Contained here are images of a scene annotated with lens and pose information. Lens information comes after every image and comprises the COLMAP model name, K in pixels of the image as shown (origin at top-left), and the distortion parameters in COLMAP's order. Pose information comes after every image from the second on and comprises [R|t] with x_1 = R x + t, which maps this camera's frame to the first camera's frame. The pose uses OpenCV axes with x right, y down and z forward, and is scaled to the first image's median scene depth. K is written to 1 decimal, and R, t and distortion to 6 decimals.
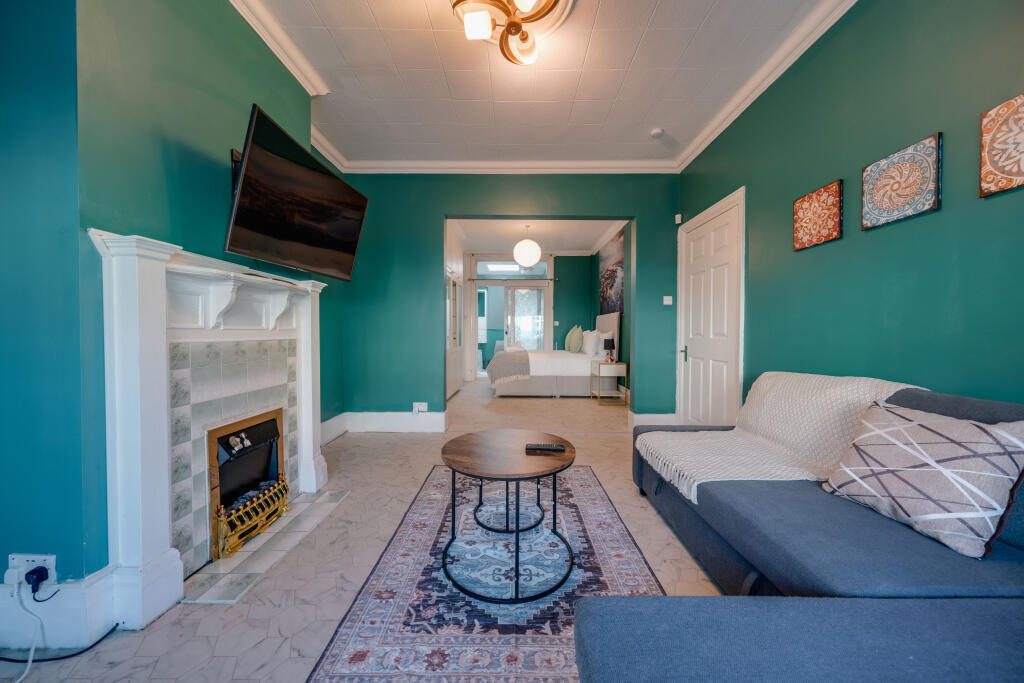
lens RADIAL K [[347.6, 0, 512.7], [0, 347.6, 338.8], [0, 0, 1]] dist [-0.001655, -0.000051]
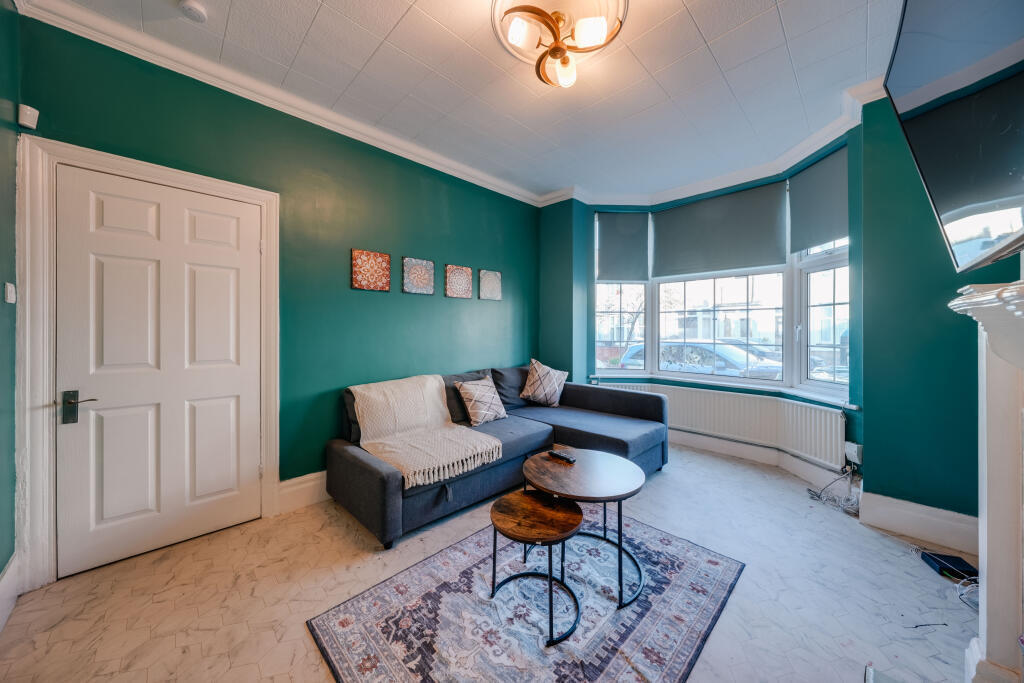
lens RADIAL K [[351.2, 0, 513.0], [0, 351.2, 330.9], [0, 0, 1]] dist [-0.003122, -0.000039]
pose [[-0.707595, -0.005291, 0.706599, -0.591505], [0.007684, 0.999855, 0.015182, -0.136290], [-0.706577, 0.016172, -0.707452, 1.778073]]
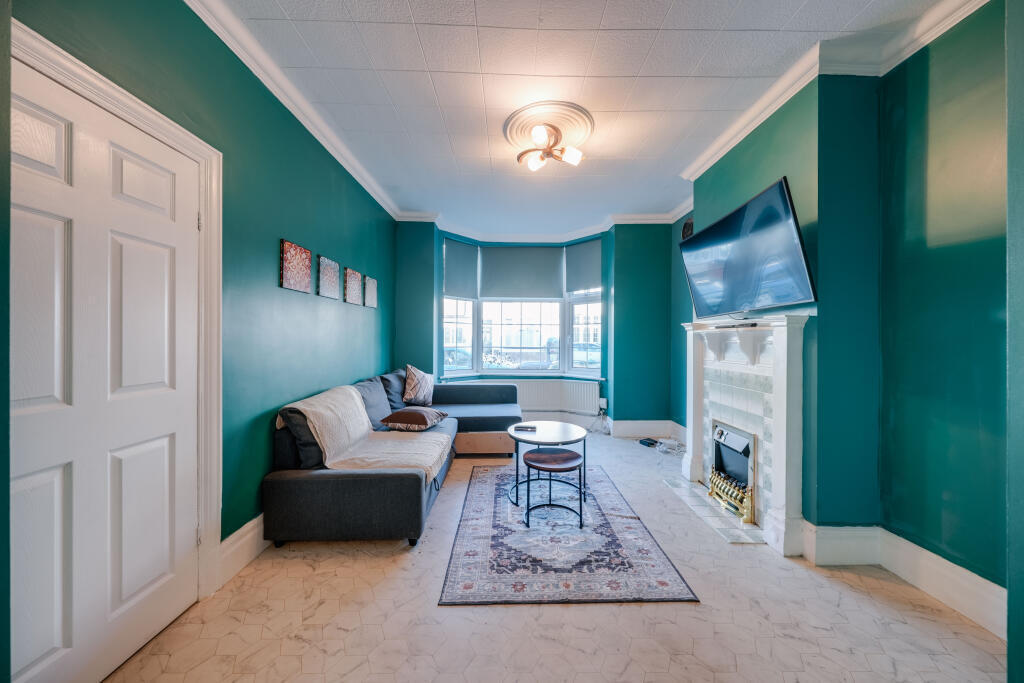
lens RADIAL K [[347.6, 0, 512.7], [0, 347.6, 338.8], [0, 0, 1]] dist [-0.001655, -0.000051]
pose [[-0.999822, -0.007604, -0.017269, 0.170471], [-0.007908, 0.999813, 0.017623, -0.147119], [0.017131, 0.017756, -0.999696, 2.447332]]
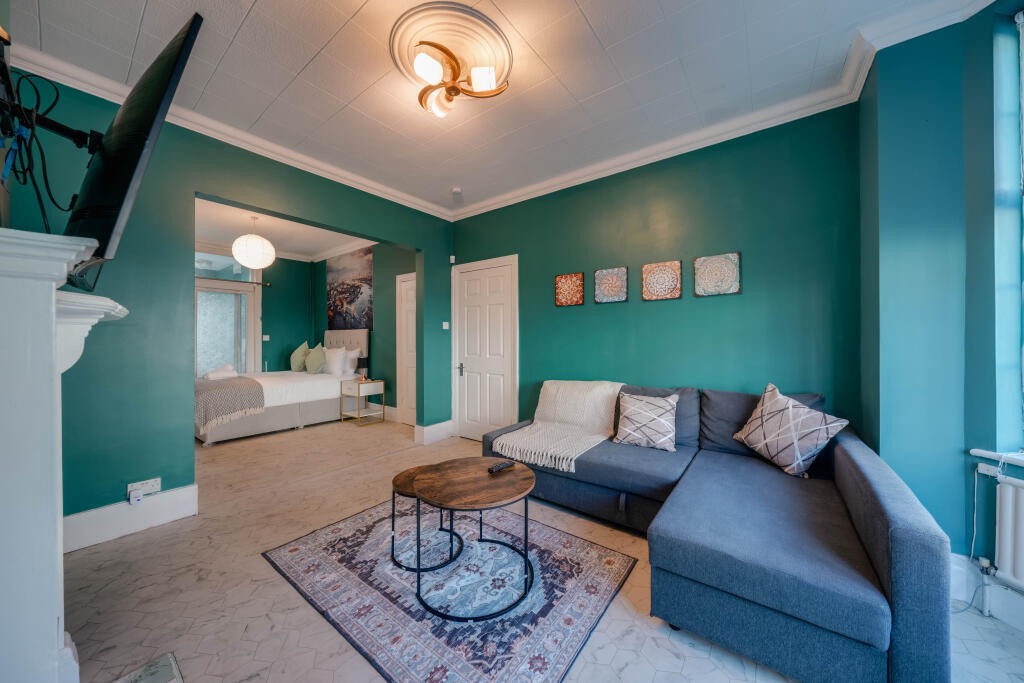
lens RADIAL K [[347.6, 0, 512.7], [0, 347.6, 338.8], [0, 0, 1]] dist [-0.001655, -0.000051]
pose [[0.600498, -0.004872, 0.799612, -0.752668], [0.018908, 0.999788, -0.008109, -0.105757], [-0.799403, 0.019988, 0.600463, 0.212342]]
